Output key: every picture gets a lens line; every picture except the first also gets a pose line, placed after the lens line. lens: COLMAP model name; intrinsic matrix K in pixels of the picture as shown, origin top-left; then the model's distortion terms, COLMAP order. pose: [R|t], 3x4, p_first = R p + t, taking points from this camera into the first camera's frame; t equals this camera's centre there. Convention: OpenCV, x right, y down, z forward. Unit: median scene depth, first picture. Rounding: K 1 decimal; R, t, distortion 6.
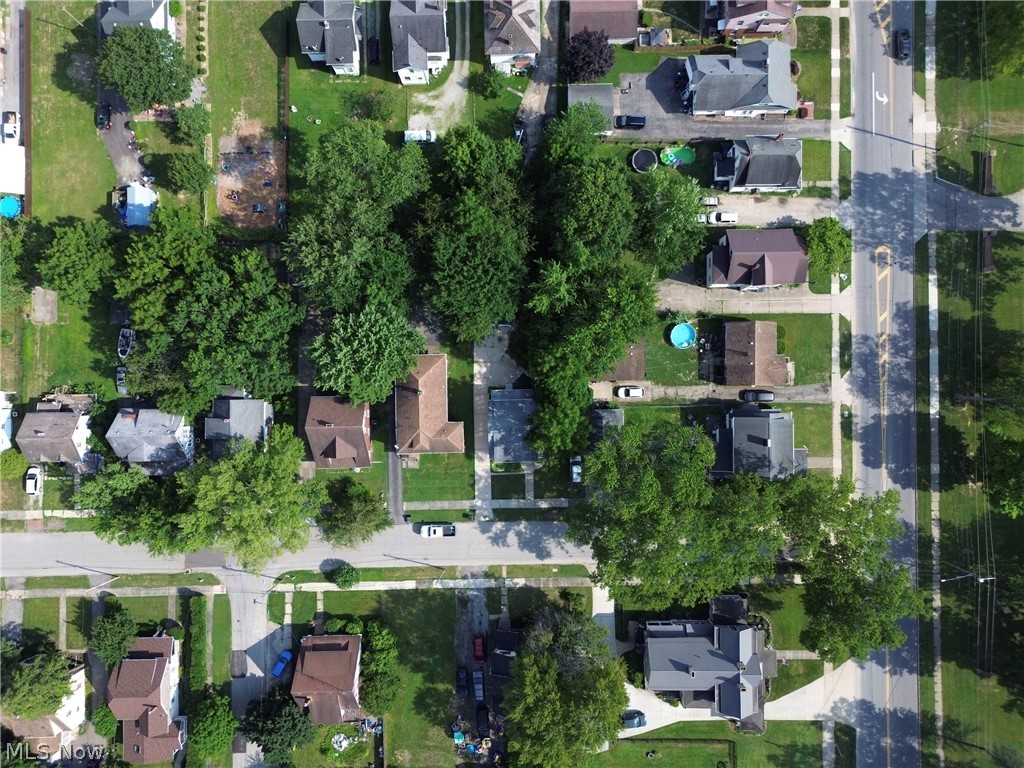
lens RADIAL K [[725.0, 0, 512.0], [0, 725.0, 384.0], [0, 0, 1]] dist [0.113938, -0.097470]
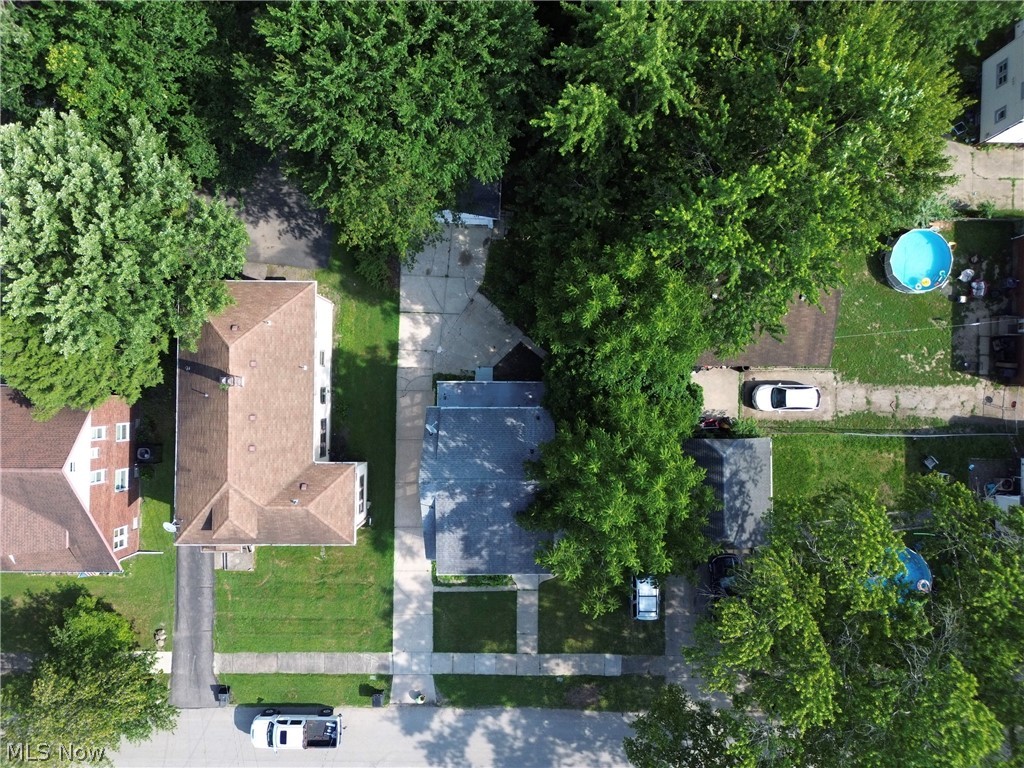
lens RADIAL K [[725.0, 0, 512.0], [0, 725.0, 384.0], [0, 0, 1]] dist [0.113938, -0.097470]
pose [[0.999550, 0.028937, 0.007914, 0.008460], [-0.028893, 0.999566, -0.005677, 0.010817], [-0.008074, 0.005445, 0.999953, 0.590632]]
